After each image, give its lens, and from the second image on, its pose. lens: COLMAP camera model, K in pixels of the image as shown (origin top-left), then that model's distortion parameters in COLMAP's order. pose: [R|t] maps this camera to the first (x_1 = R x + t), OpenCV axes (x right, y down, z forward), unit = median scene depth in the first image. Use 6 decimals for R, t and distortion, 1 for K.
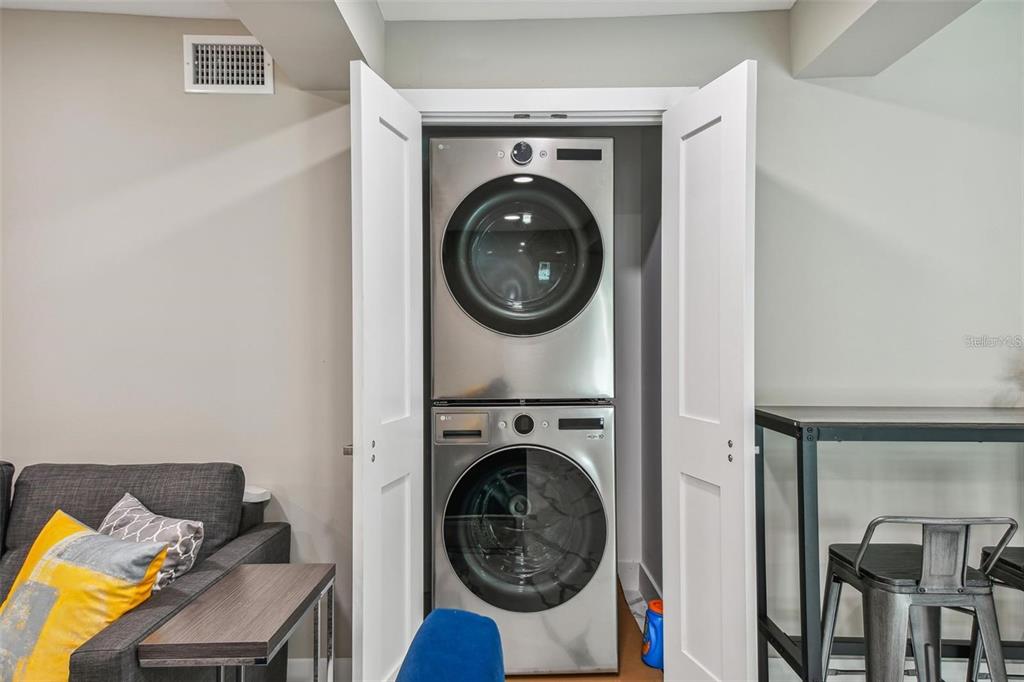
lens RADIAL K [[634.9, 0, 515.6], [0, 634.9, 347.2], [0, 0, 1]] dist [0.022069, 0.000101]
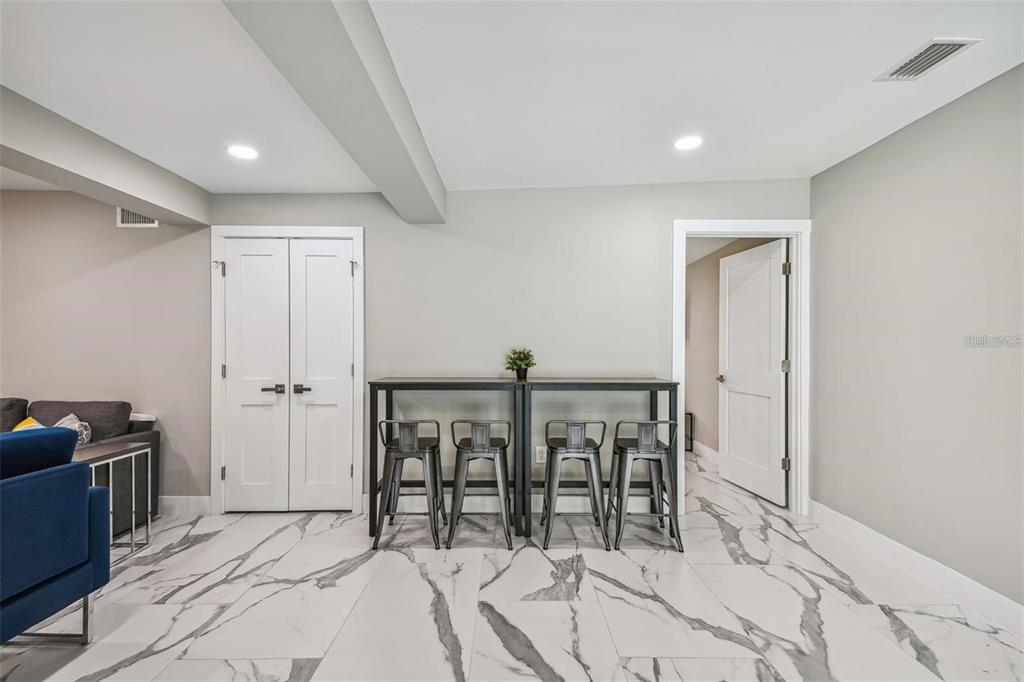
lens RADIAL K [[464.8, 0, 510.7], [0, 464.8, 342.4], [0, 0, 1]] dist [0.029942, -0.008948]
pose [[0.999917, -0.002107, -0.012673, 0.885652], [0.001921, 0.999891, -0.014667, 0.005895], [0.012703, 0.014641, 0.999812, -0.589307]]
